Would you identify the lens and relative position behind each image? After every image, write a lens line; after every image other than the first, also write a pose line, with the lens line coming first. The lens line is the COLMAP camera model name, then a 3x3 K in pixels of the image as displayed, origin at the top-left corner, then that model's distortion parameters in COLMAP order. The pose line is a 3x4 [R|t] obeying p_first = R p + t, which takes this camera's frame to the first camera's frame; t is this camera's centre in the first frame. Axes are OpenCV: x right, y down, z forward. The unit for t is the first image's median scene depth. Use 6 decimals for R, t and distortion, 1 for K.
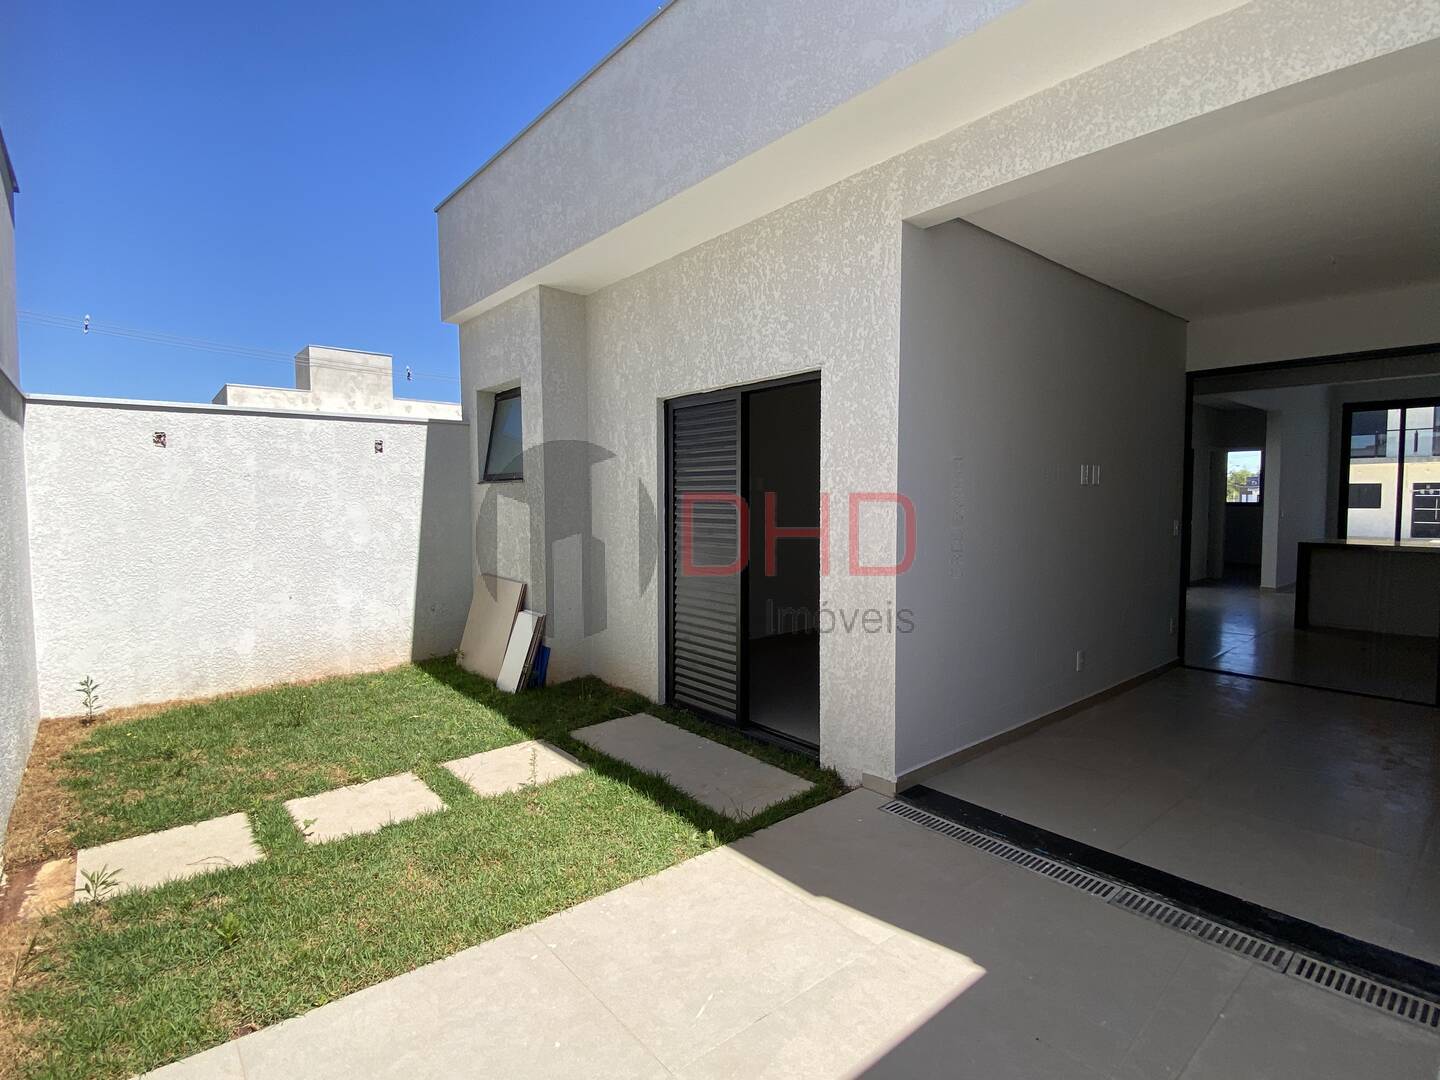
lens RADIAL K [[720.5, 0, 720.0], [0, 720.5, 540.0], [0, 0, 1]] dist [-0.000291, -0.000089]
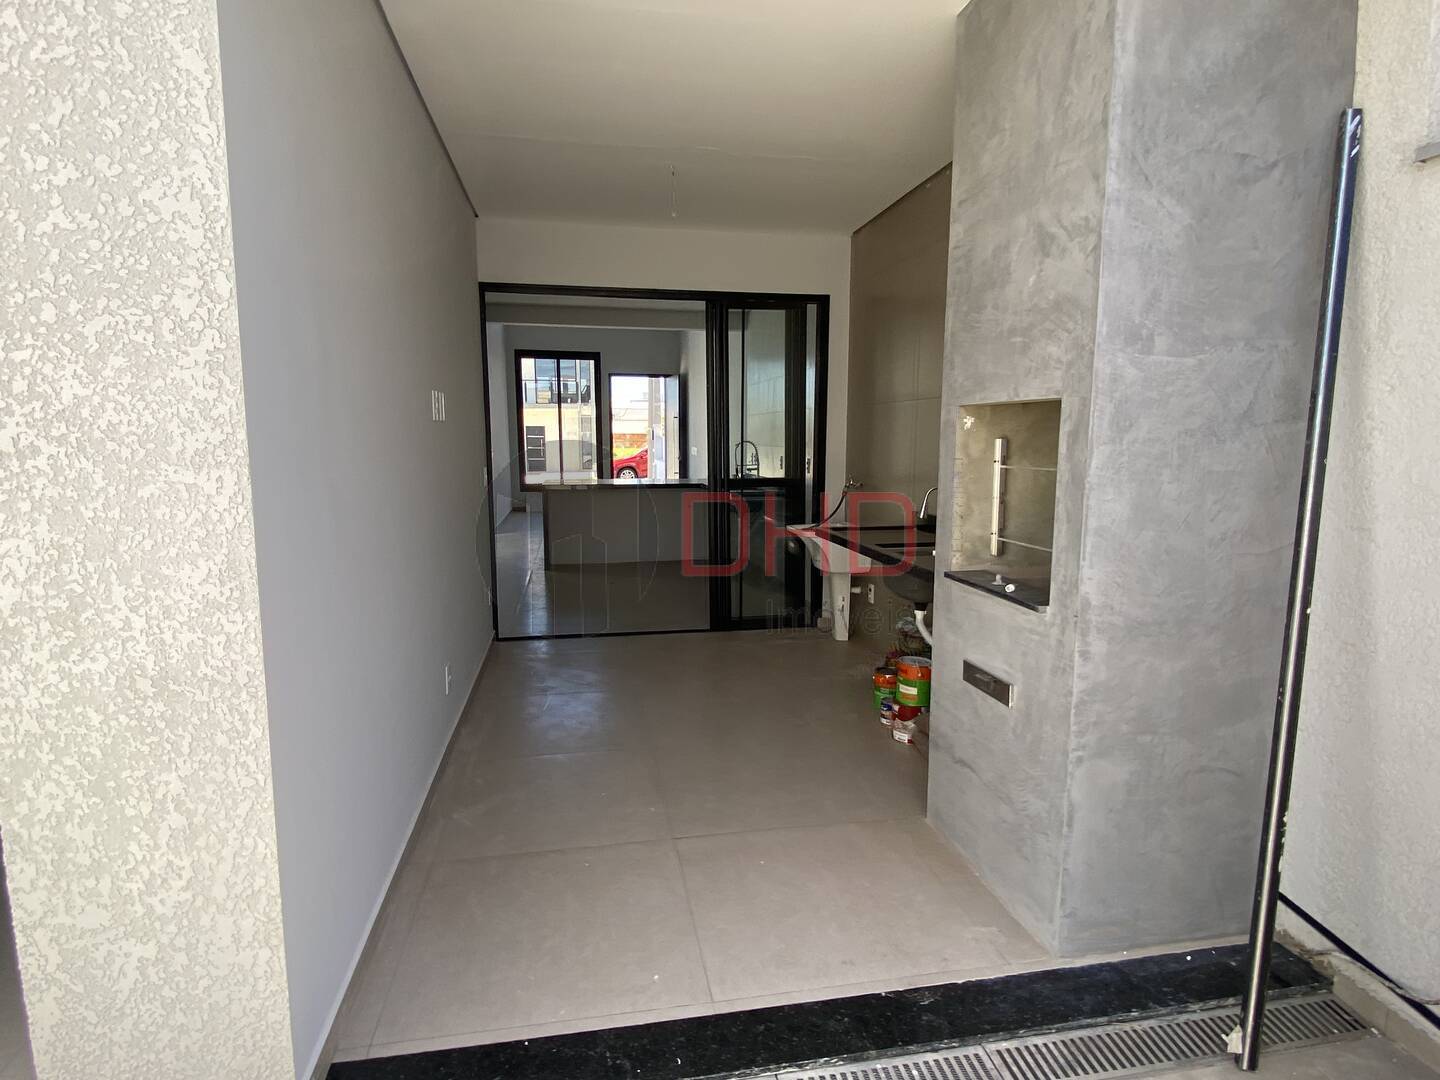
lens RADIAL K [[783.9, 0, 720.0], [0, 783.9, 540.0], [0, 0, 1]] dist [-0.007796, -0.002523]
pose [[0.499473, -0.108046, 0.859566, 0.006143], [0.047911, 0.994119, 0.097119, -0.033304], [-0.865004, -0.007325, 0.501712, 0.545024]]
